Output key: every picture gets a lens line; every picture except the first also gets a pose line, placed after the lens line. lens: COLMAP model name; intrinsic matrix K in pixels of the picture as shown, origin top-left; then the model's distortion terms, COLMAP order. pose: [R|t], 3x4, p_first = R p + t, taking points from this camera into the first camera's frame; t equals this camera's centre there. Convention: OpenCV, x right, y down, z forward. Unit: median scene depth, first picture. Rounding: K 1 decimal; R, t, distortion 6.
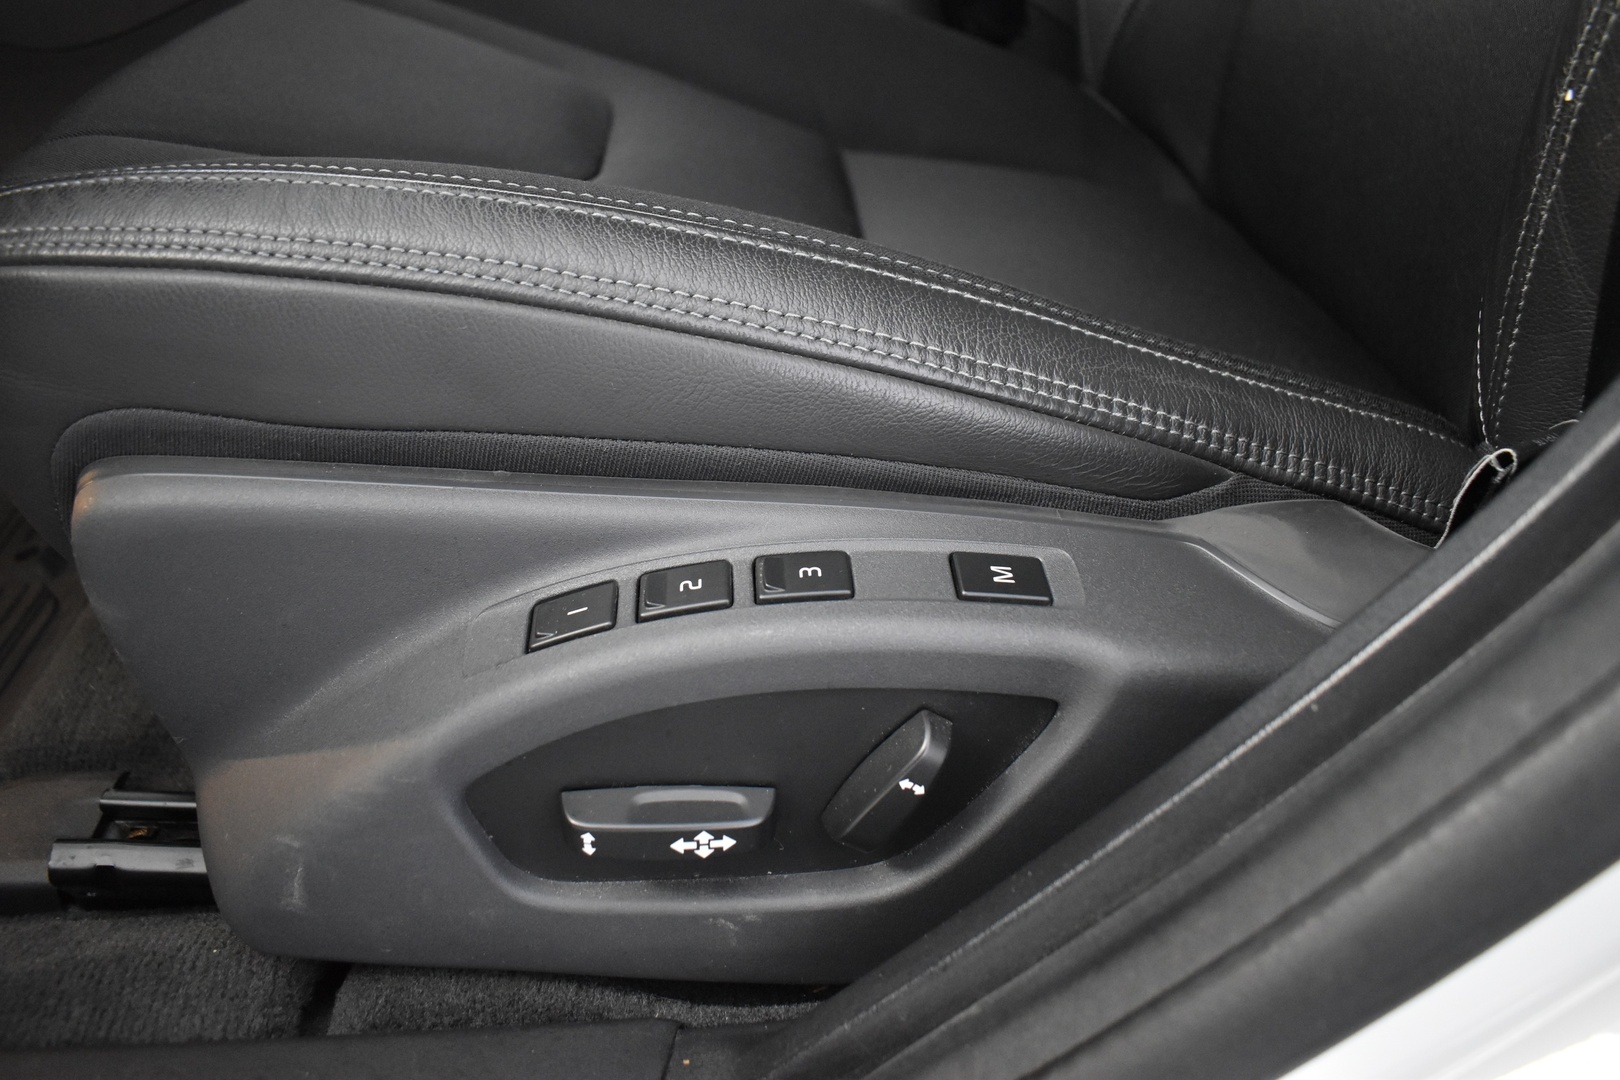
lens RADIAL K [[1239.5, 0, 810.0], [0, 1239.5, 540.0], [0, 0, 1]] dist [-0.079415, -0.000652]
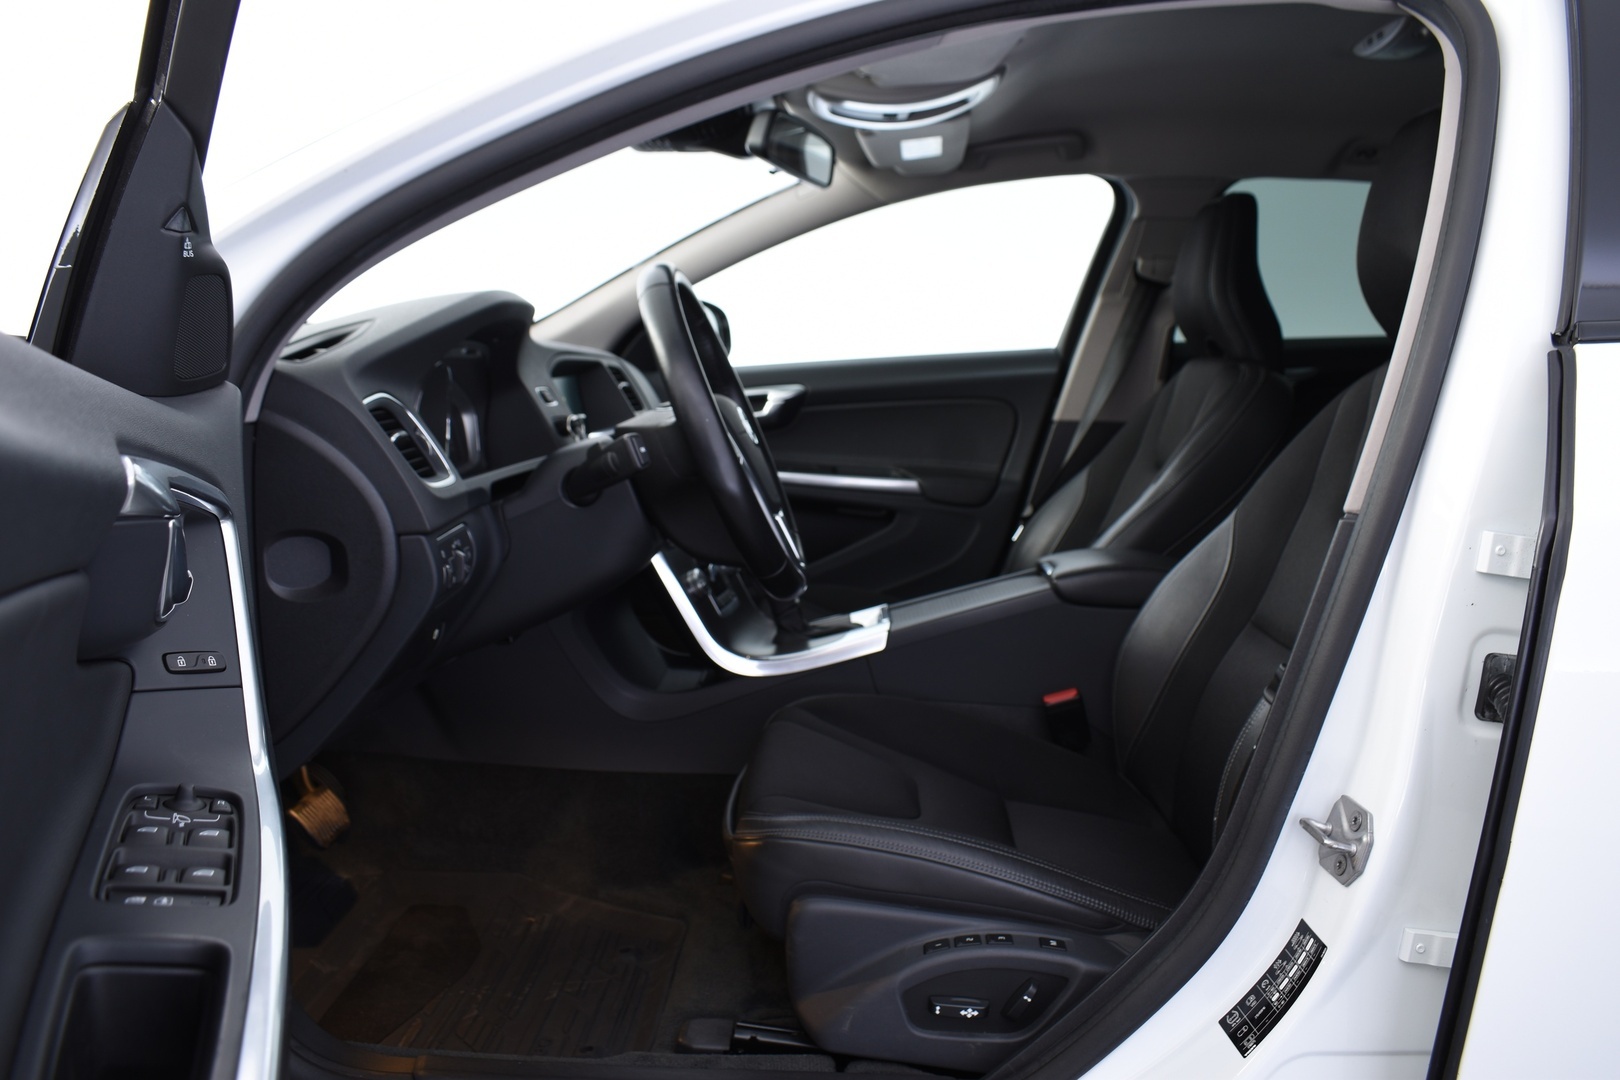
lens RADIAL K [[1239.5, 0, 810.0], [0, 1239.5, 540.0], [0, 0, 1]] dist [-0.079415, -0.000652]
pose [[0.992002, 0.042812, -0.118739, -0.177892], [-0.089547, 0.901692, -0.423005, 0.540098], [0.088956, 0.430255, 0.898314, -2.795950]]
